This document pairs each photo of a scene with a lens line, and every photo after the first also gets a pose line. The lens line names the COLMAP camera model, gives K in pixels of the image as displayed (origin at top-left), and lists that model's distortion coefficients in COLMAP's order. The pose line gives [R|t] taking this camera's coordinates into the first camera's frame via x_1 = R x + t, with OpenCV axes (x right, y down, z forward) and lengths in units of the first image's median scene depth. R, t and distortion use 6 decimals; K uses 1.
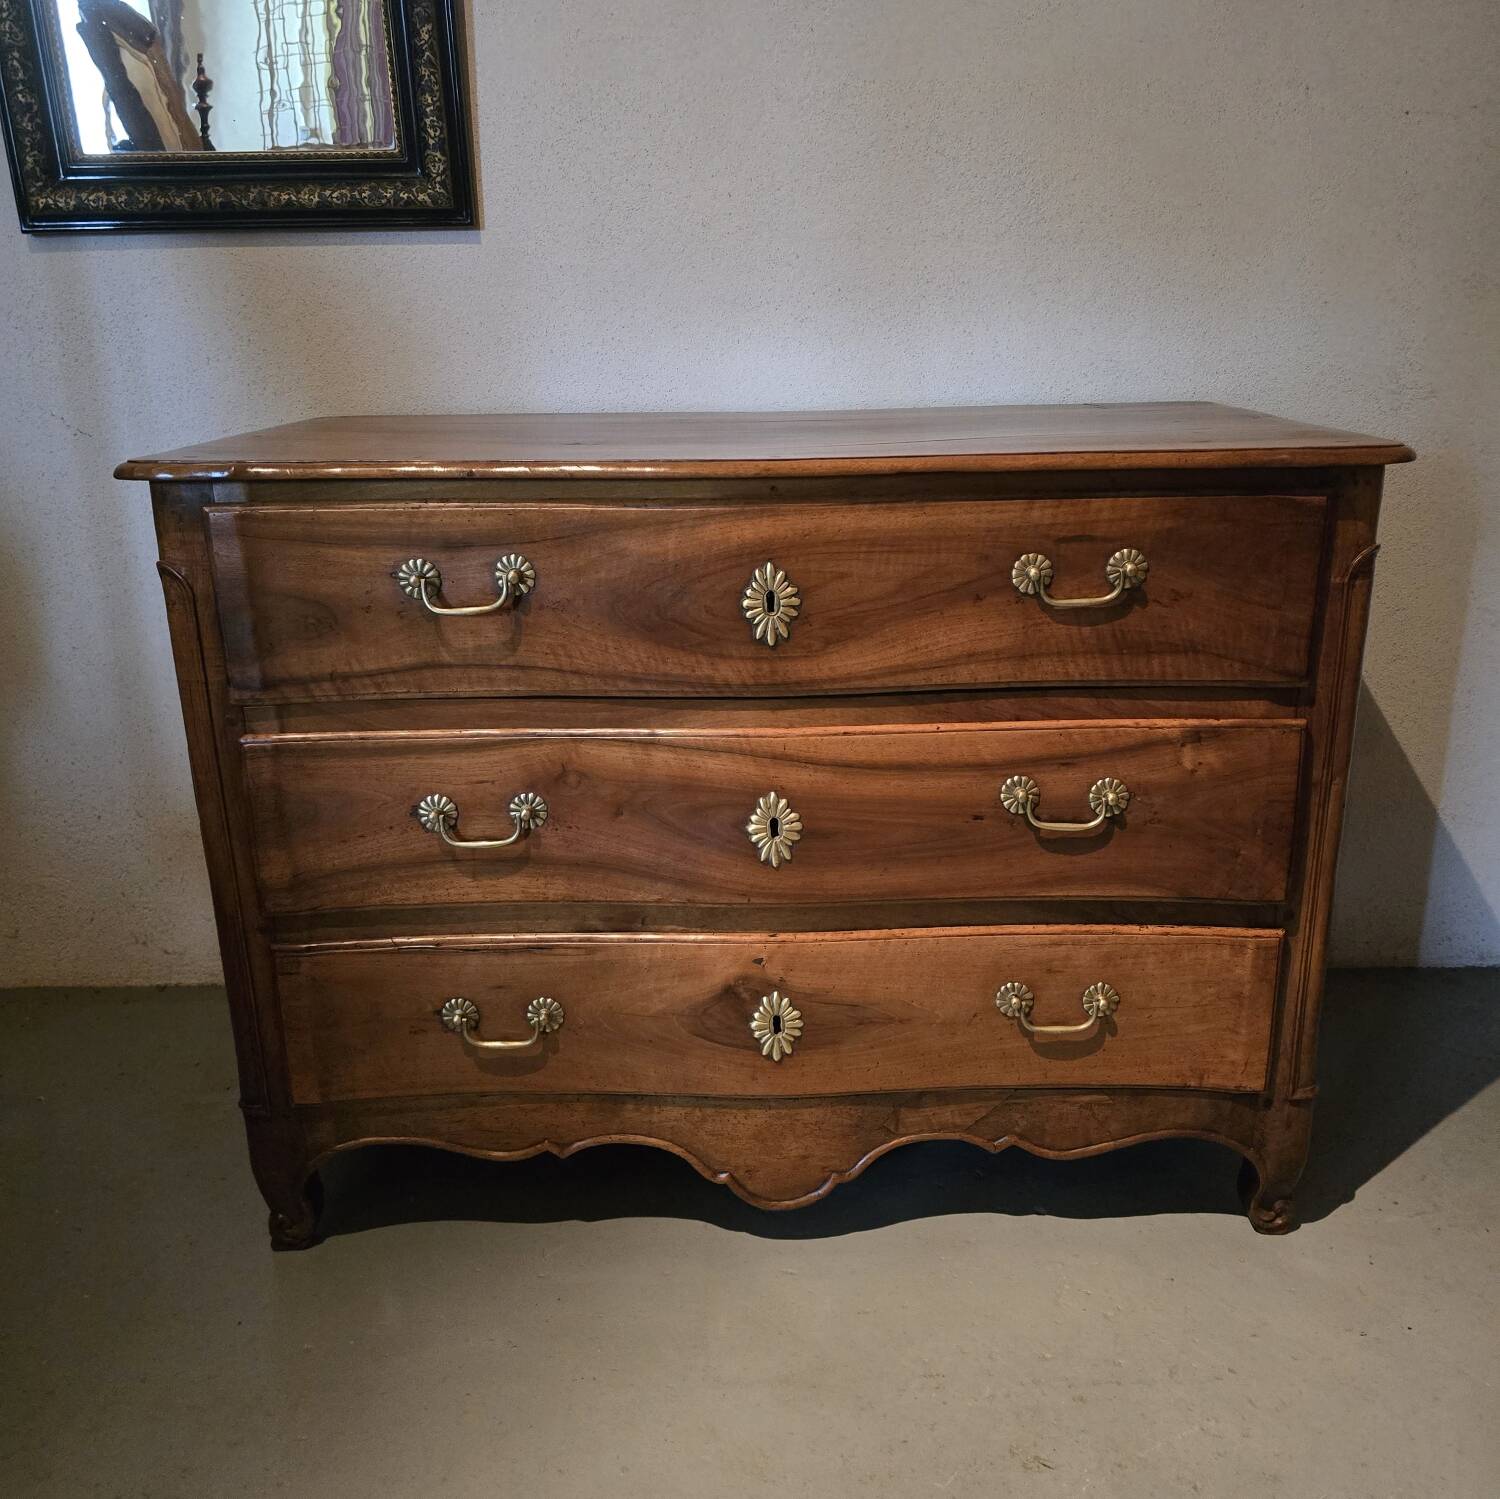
lens RADIAL K [[1397.4, 0, 758.7], [0, 1397.4, 740.5], [0, 0, 1]] dist [0.109439, -0.171569]
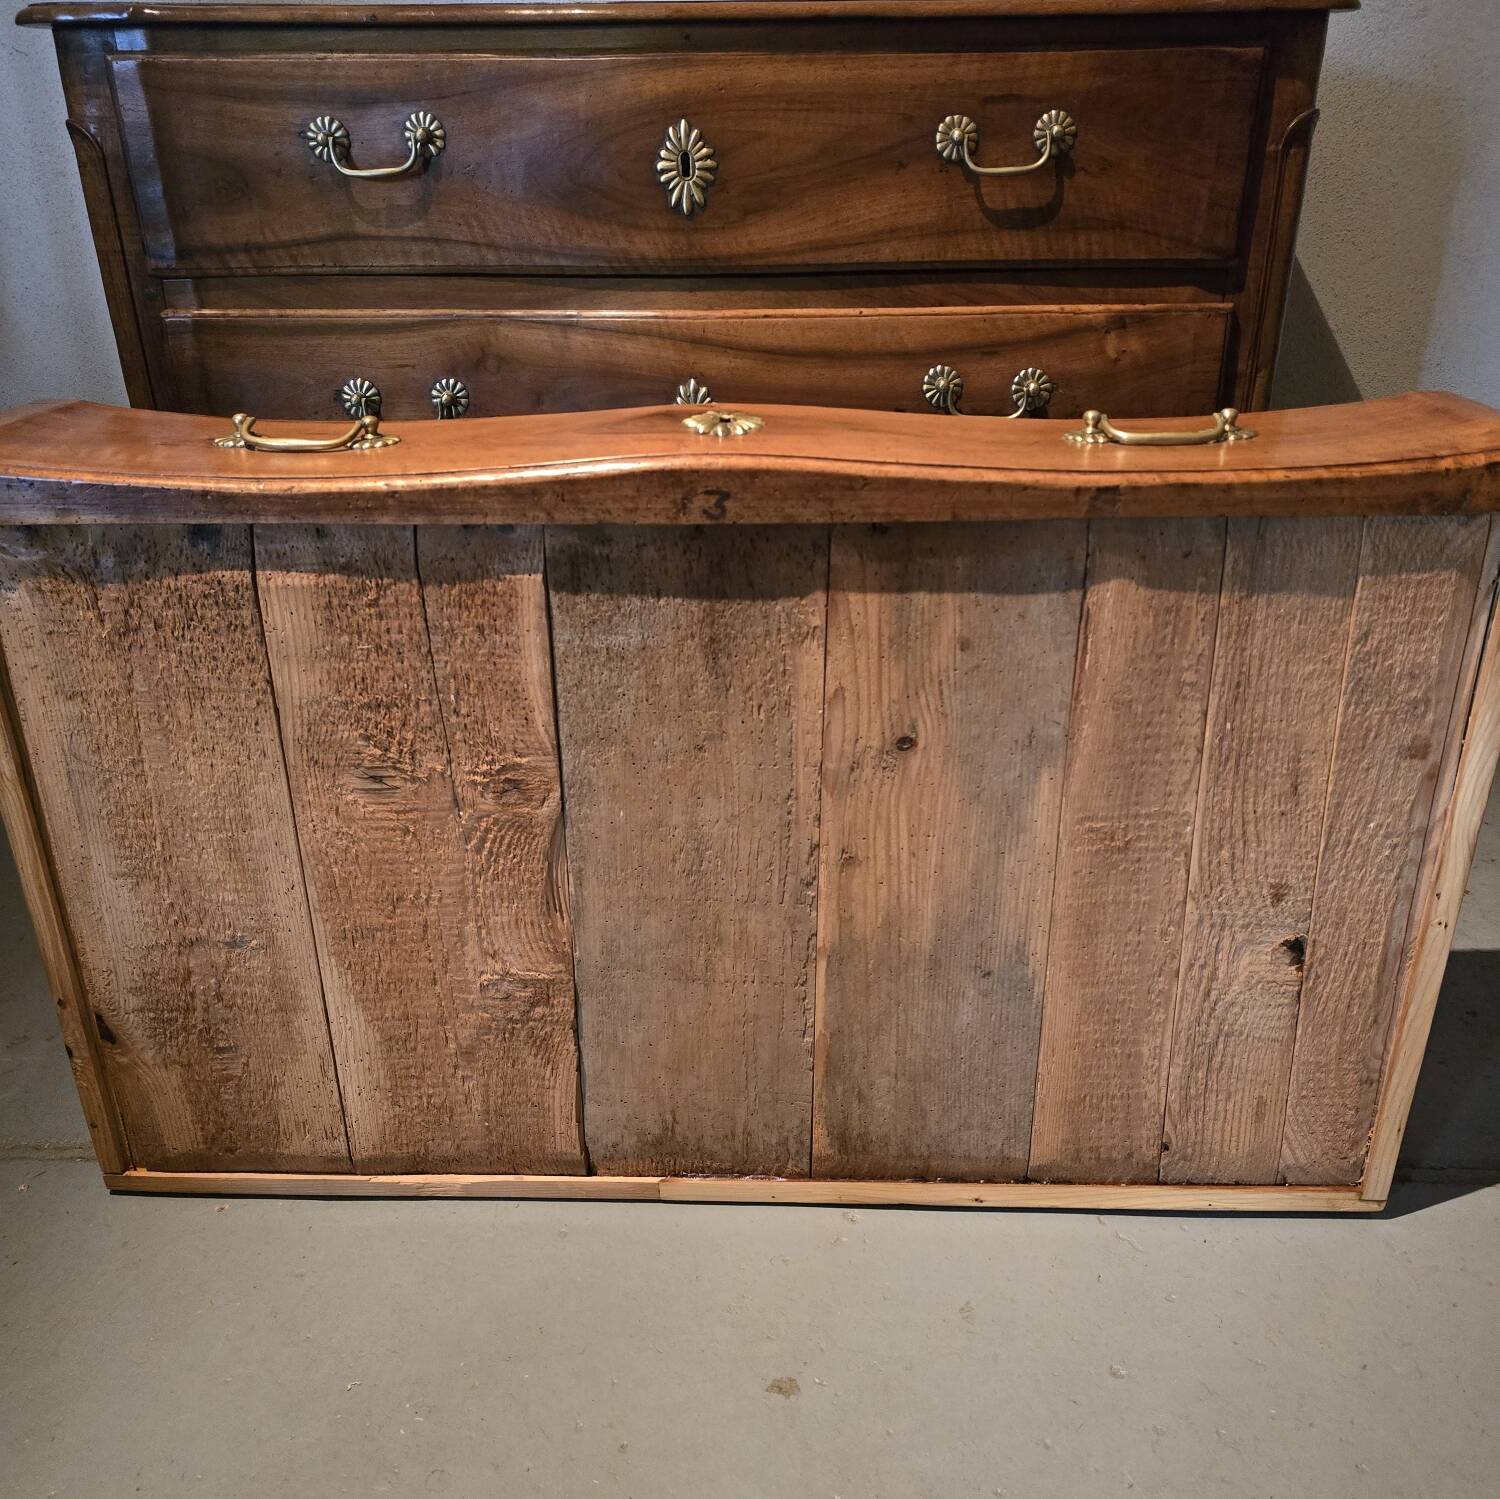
lens RADIAL K [[1394.0, 0, 750.0], [0, 1394.0, 749.5], [0, 0, 1]] dist [0.052702, -0.051059]
pose [[0.999474, 0.017256, -0.027465, 0.083387], [-0.013032, 0.989031, 0.147129, 0.151541], [0.029703, -0.146694, 0.988736, -0.021533]]
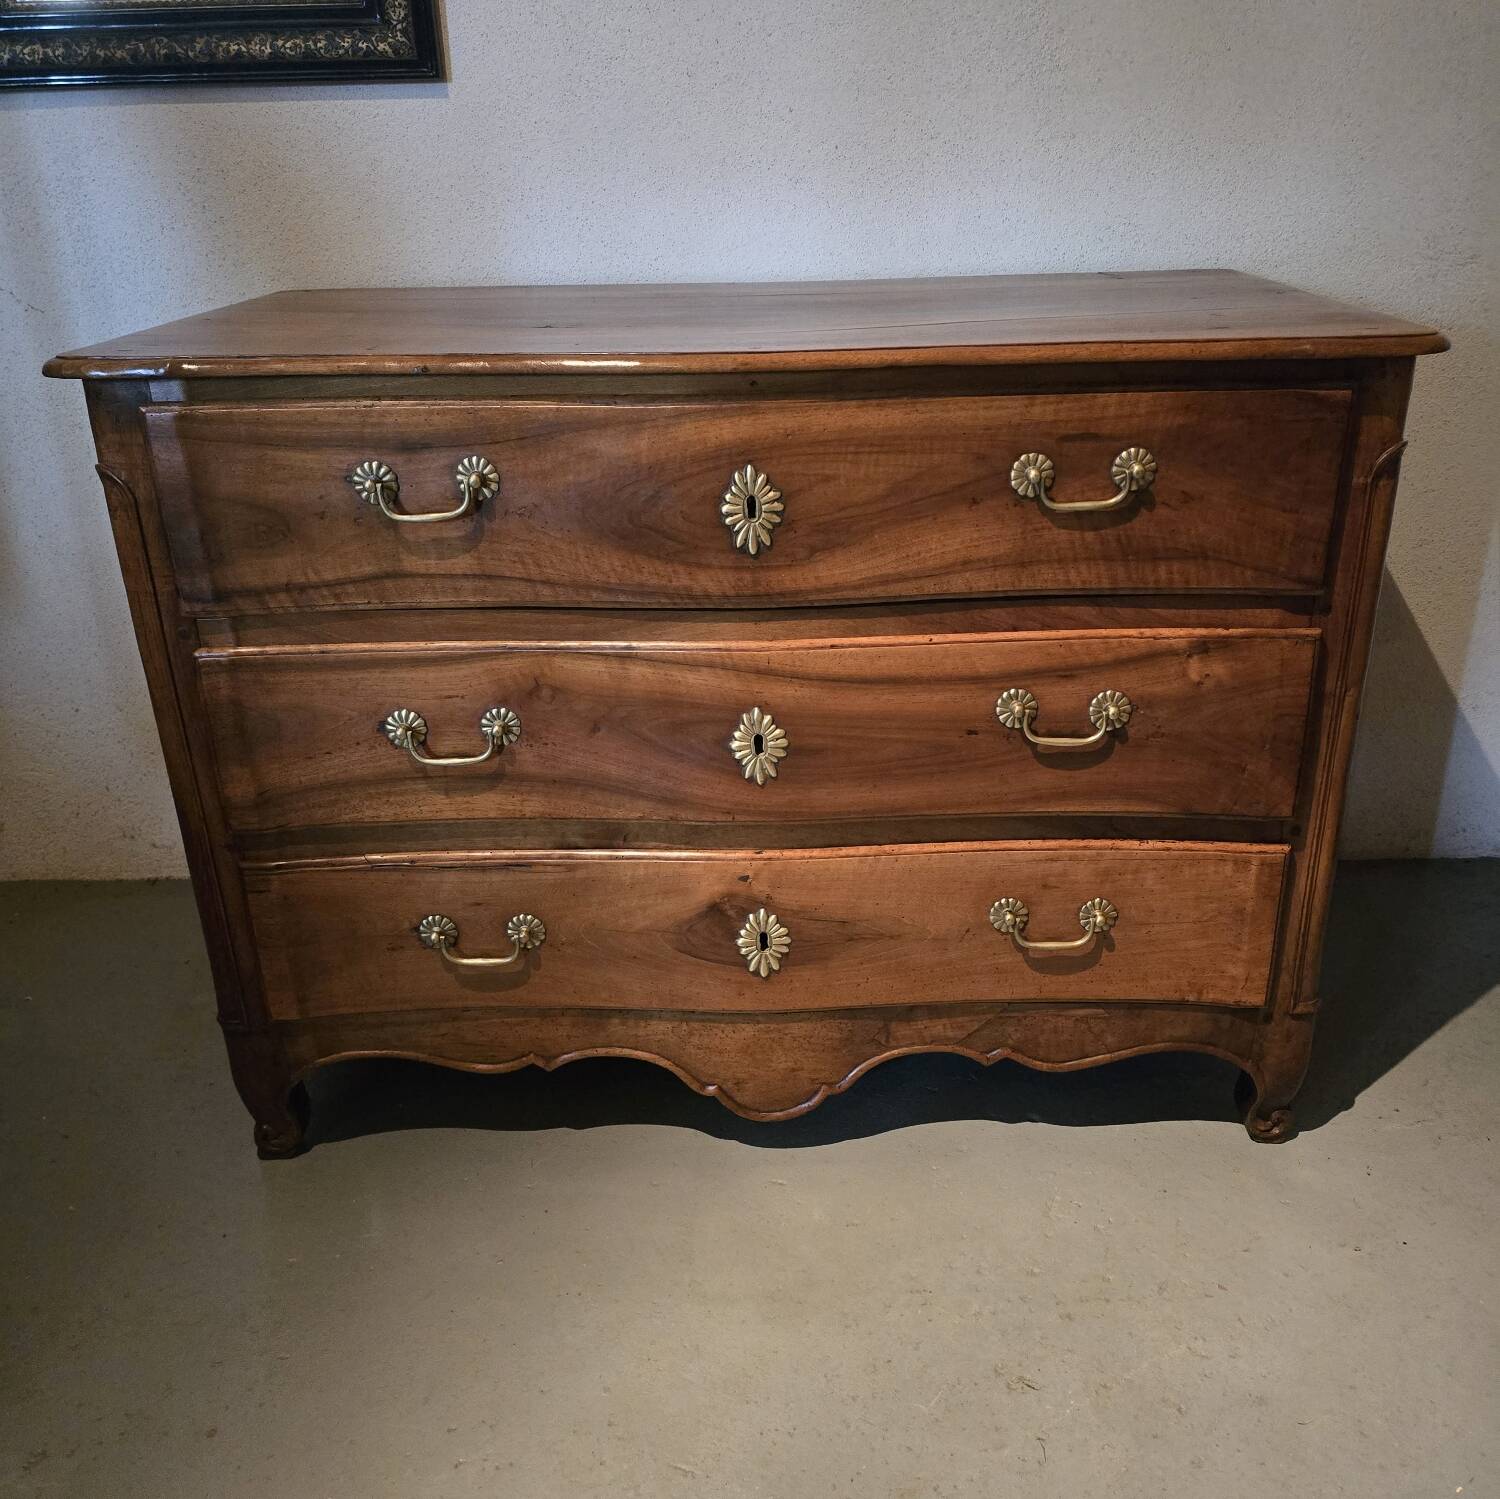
lens RADIAL K [[1393.7, 0, 769.9], [0, 1393.7, 732.1], [0, 0, 1]] dist [0.106323, -0.160243]
pose [[0.999966, -0.002428, -0.007911, 0.026698], [0.003208, 0.994968, 0.100139, -0.041556], [0.007628, -0.100161, 0.994942, 0.054046]]
